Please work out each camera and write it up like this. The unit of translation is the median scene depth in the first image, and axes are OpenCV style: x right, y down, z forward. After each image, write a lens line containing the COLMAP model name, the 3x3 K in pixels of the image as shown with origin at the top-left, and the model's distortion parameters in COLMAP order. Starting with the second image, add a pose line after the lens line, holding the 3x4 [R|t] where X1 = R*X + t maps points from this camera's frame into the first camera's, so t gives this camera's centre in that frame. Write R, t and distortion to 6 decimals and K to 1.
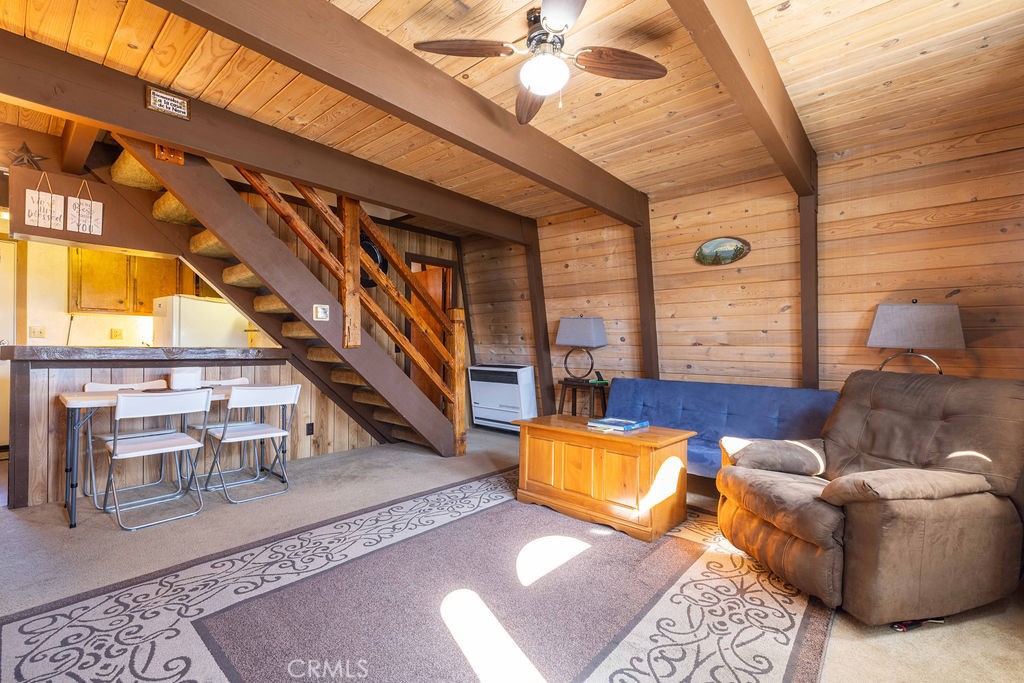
lens RADIAL K [[449.9, 0, 513.9], [0, 449.9, 341.0], [0, 0, 1]] dist [0.004533, -0.002784]
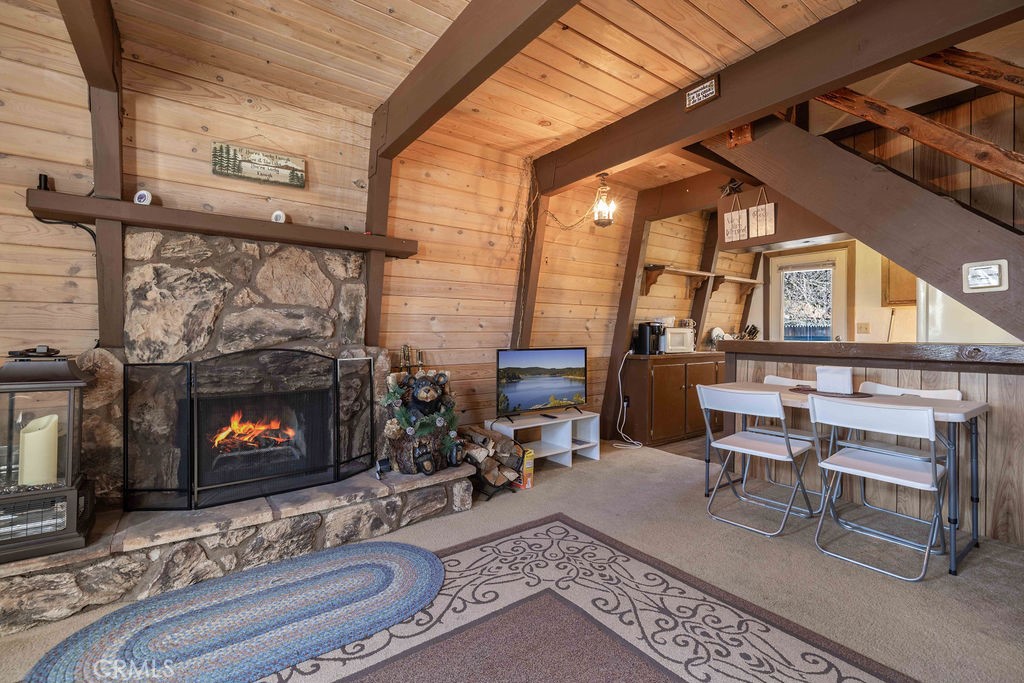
lens RADIAL K [[434.8, 0, 503.5], [0, 434.8, 336.4], [0, 0, 1]] dist [0.001030, -0.000515]
pose [[-0.226368, -0.009659, -0.973994, 0.210915], [0.009341, 0.999883, -0.012087, 0.008214], [0.973997, -0.011834, -0.226252, 0.665272]]
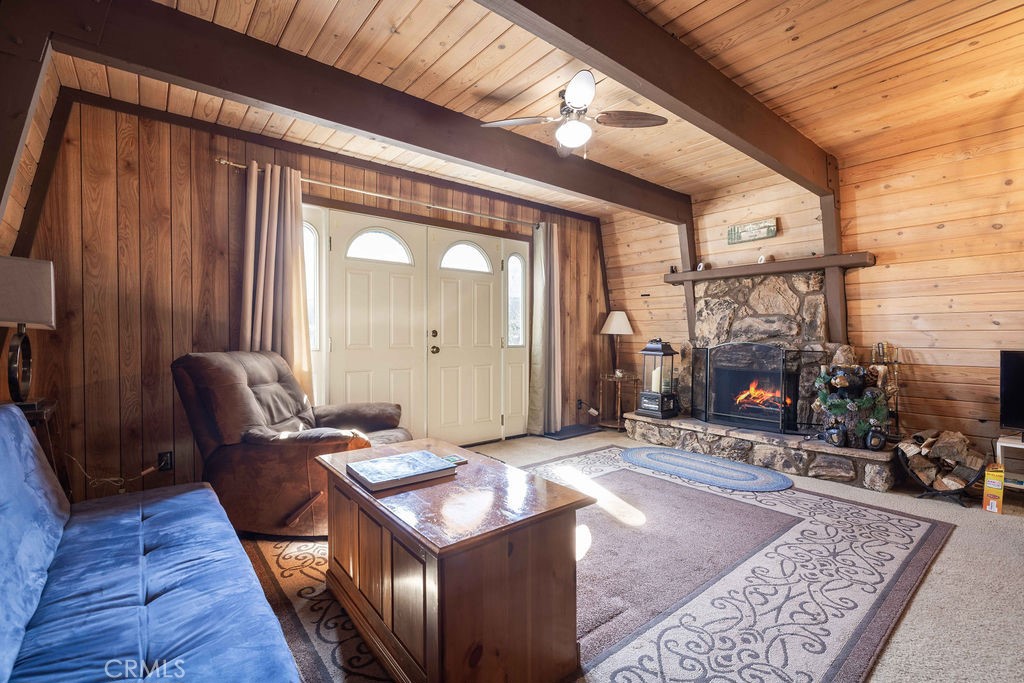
lens RADIAL K [[452.1, 0, 517.6], [0, 452.1, 346.1], [0, 0, 1]] dist [-0.004040, -0.000825]
pose [[-0.986593, -0.017871, 0.162218, 0.000805], [-0.015919, 0.999784, 0.013326, 0.022120], [-0.162421, 0.010565, -0.986665, 1.546848]]
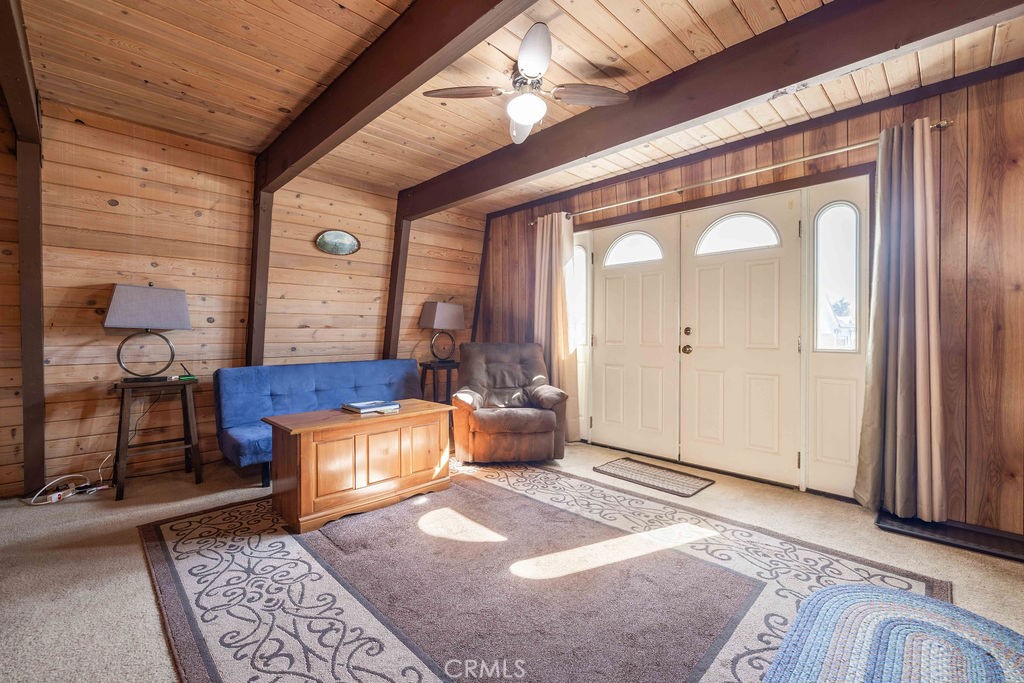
lens RADIAL K [[434.8, 0, 510.5], [0, 434.8, 339.7], [0, 0, 1]] dist [0.001030, -0.000515]
pose [[0.069725, -0.031948, 0.997055, -0.729315], [-0.013350, 0.999368, 0.032956, -0.002436], [-0.997477, -0.015608, 0.069254, 0.631145]]
